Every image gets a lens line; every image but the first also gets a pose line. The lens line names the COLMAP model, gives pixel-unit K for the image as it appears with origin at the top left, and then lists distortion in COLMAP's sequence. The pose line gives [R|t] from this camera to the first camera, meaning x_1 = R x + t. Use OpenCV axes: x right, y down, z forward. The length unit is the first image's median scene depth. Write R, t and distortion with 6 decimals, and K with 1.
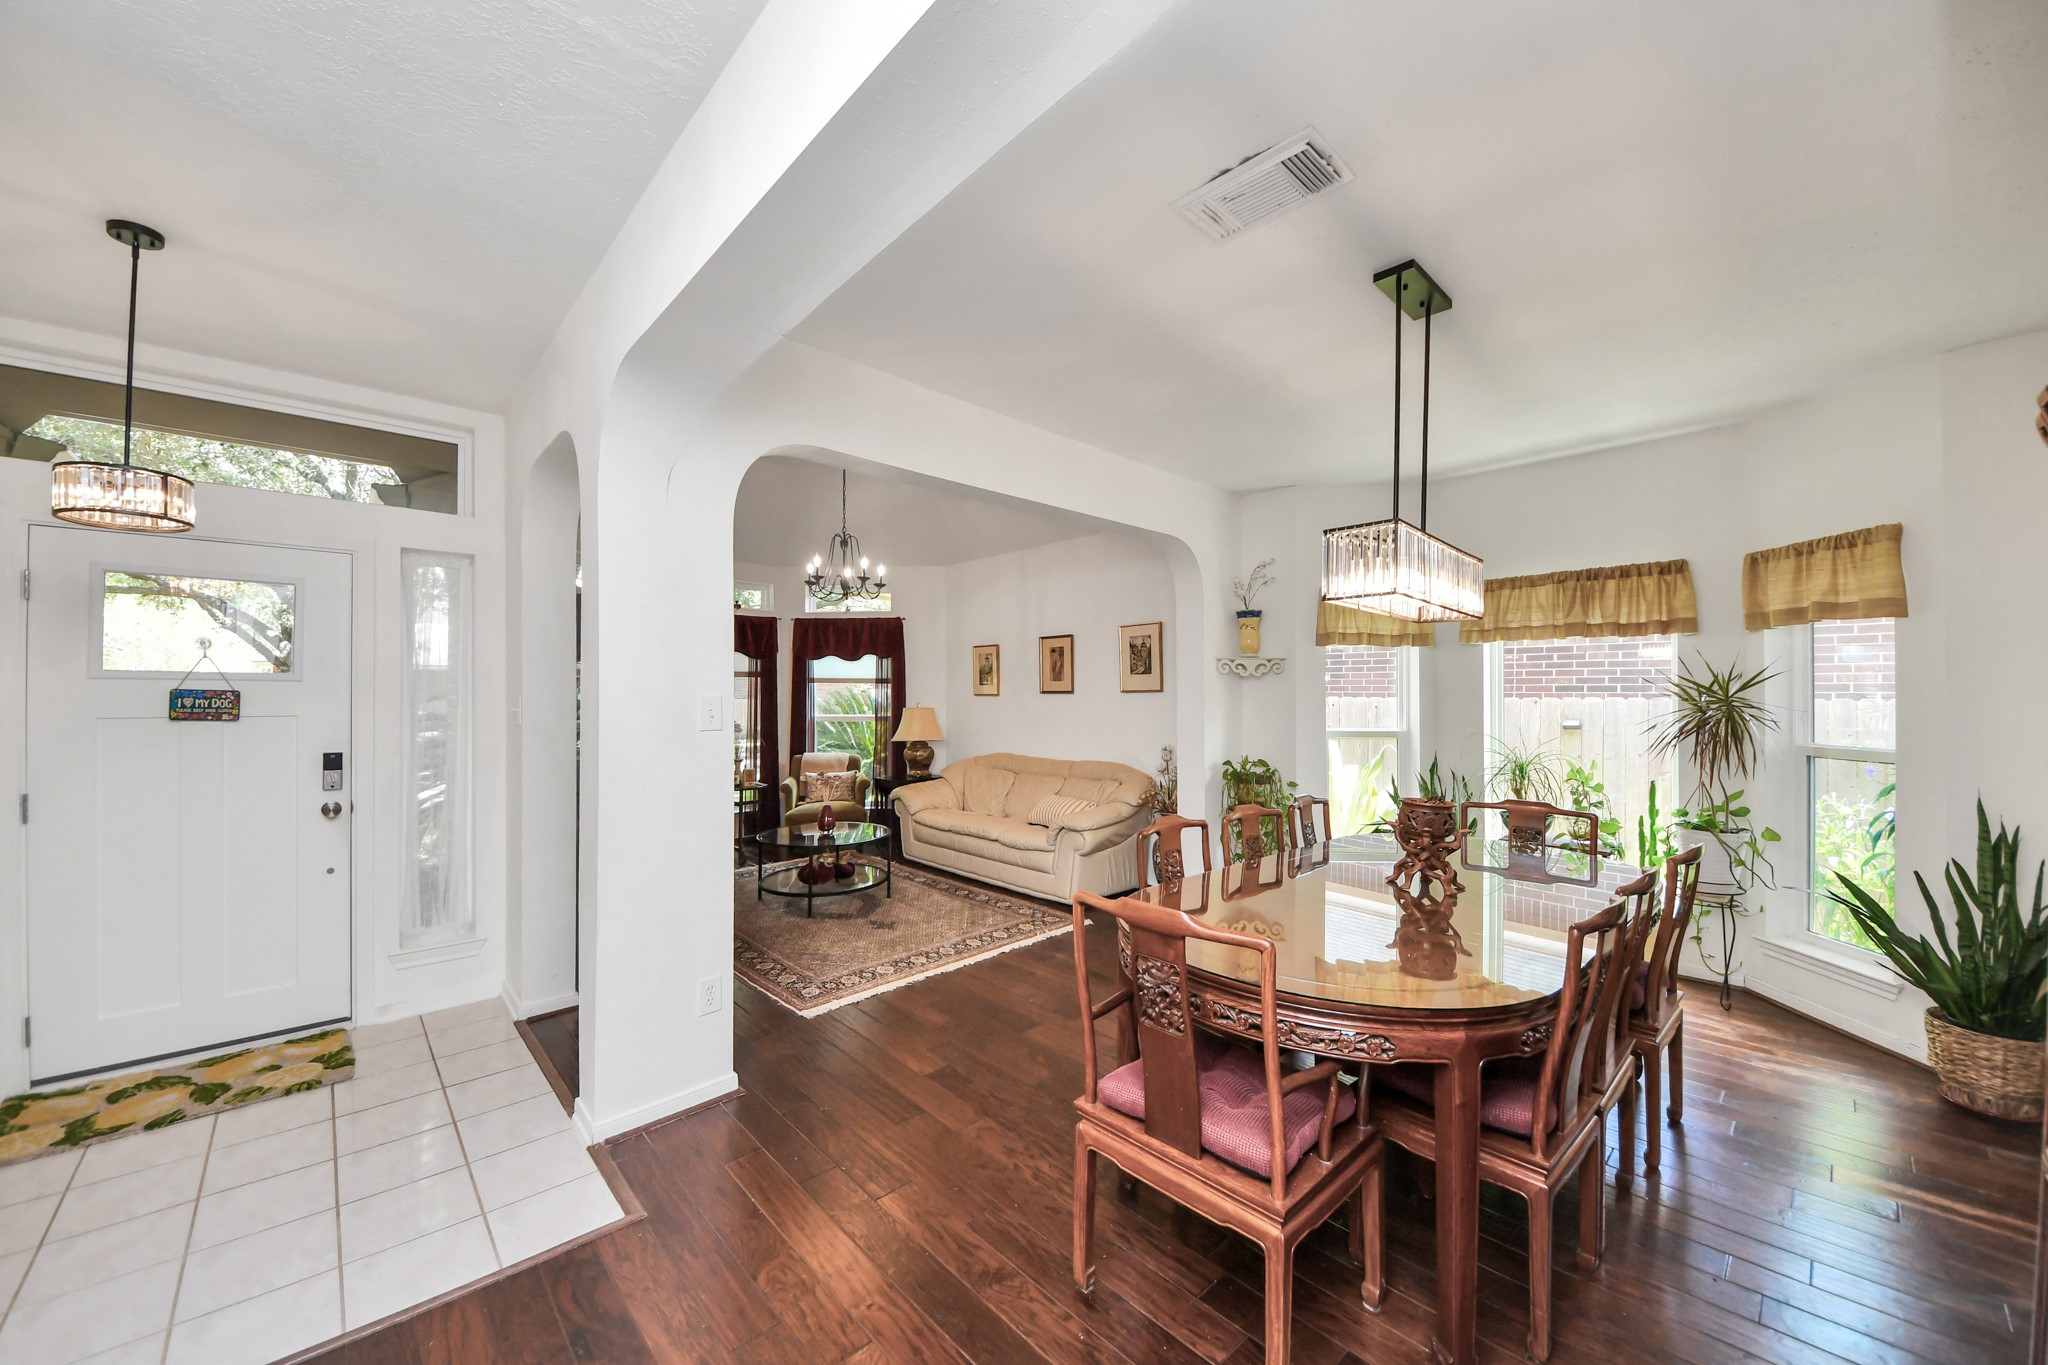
lens RADIAL K [[807.0, 0, 1028.1], [0, 807.0, 689.9], [0, 0, 1]] dist [0.018083, -0.026539]
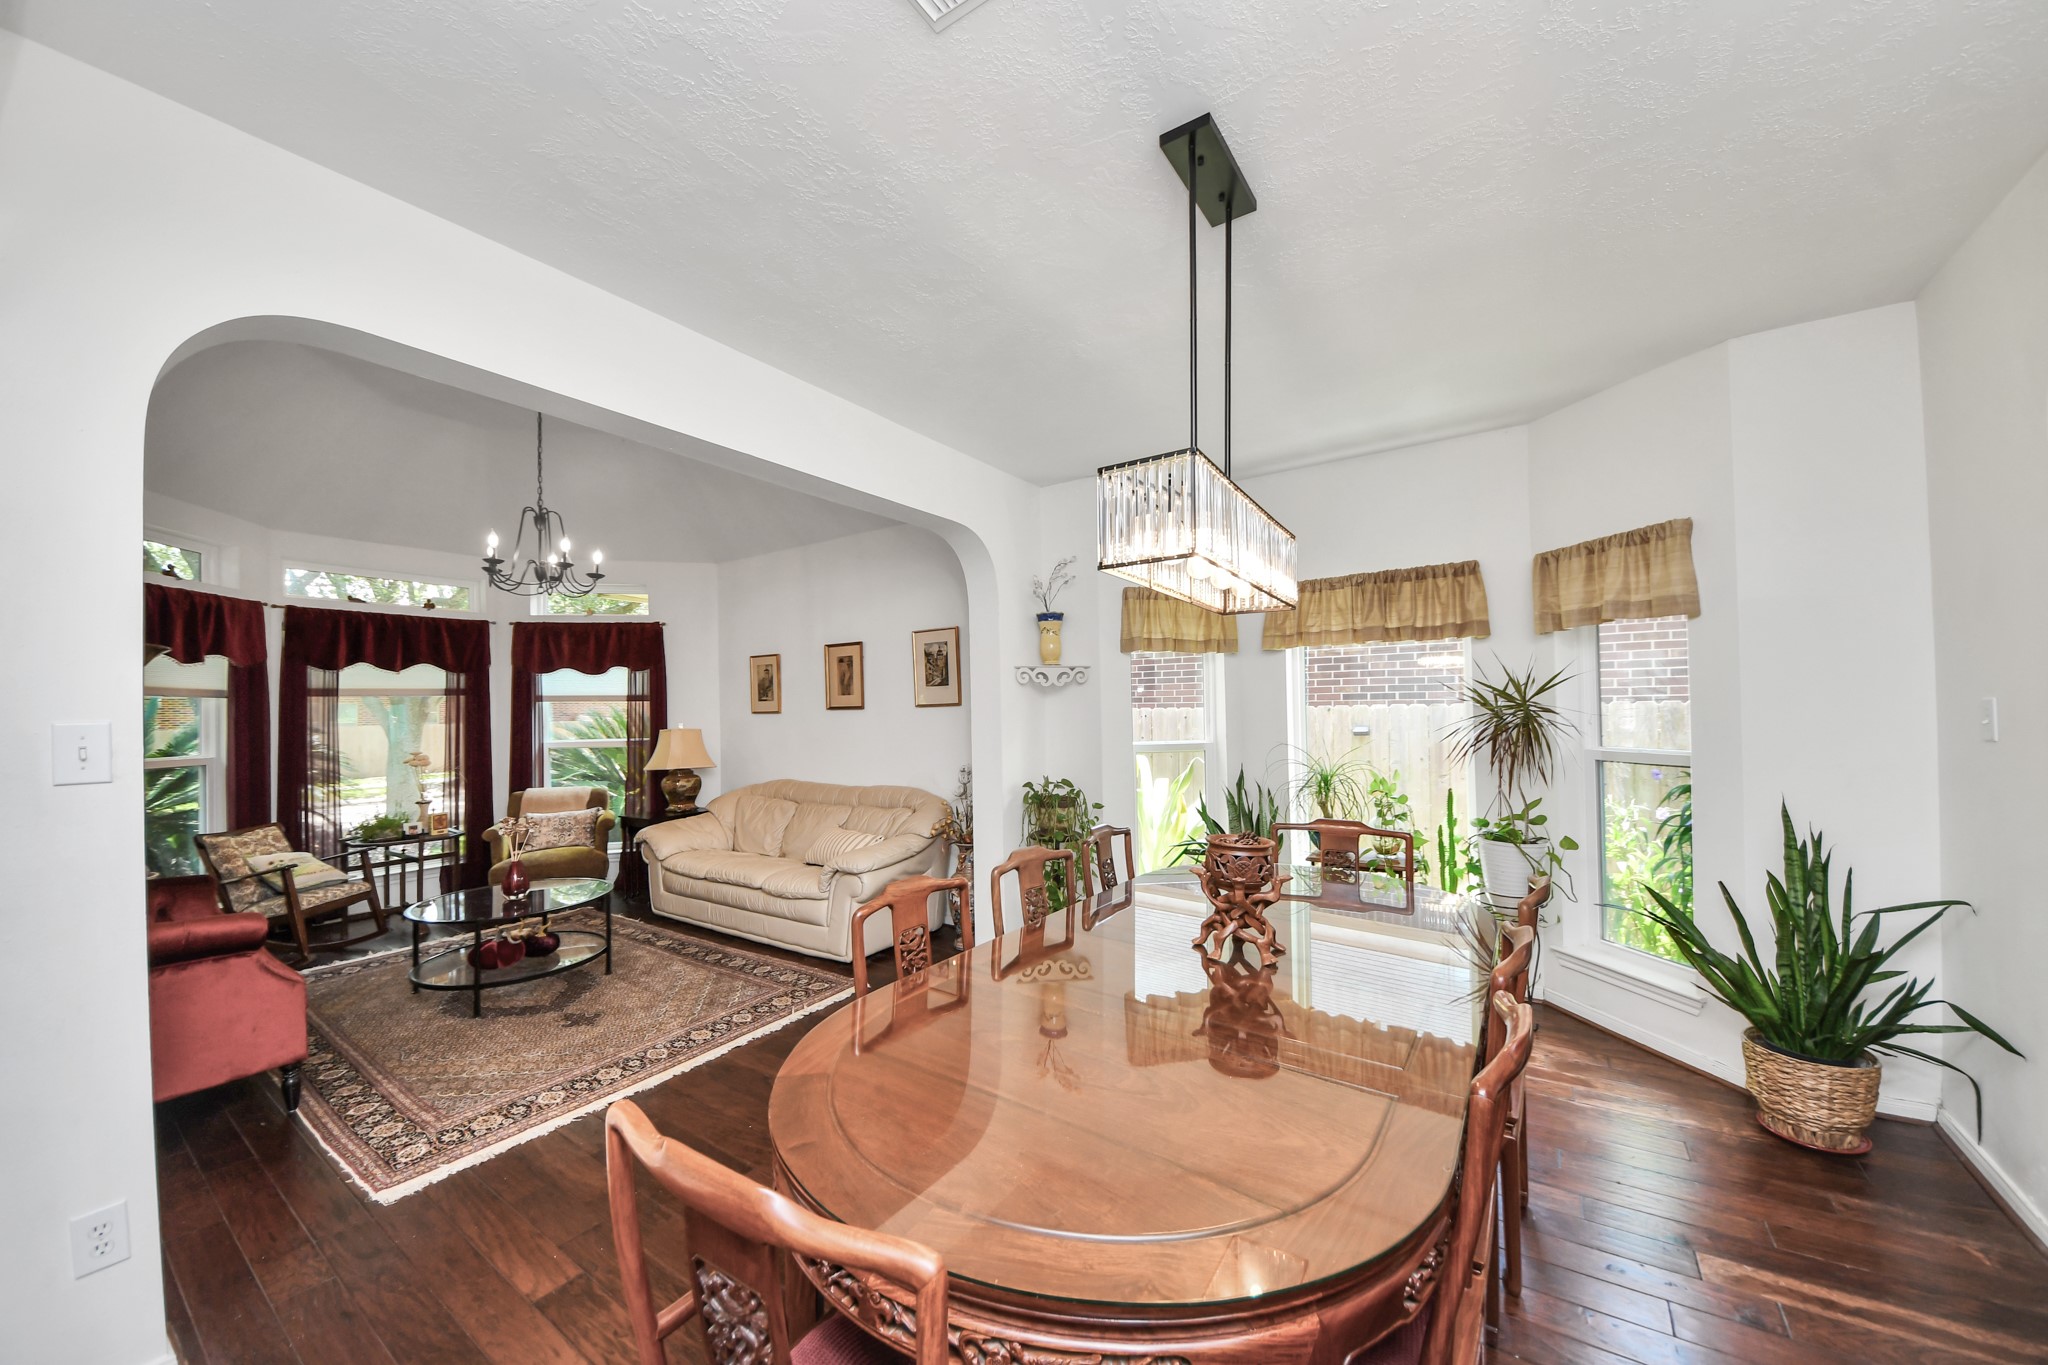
lens RADIAL K [[781.3, 0, 1062.5], [0, 781.3, 694.1], [0, 0, 1]] dist [0.025055, -0.031220]
pose [[0.970076, -0.012295, 0.242489, 0.089916], [0.015576, 0.999811, -0.011619, 0.002110], [-0.242301, 0.015048, 0.970084, 0.187561]]
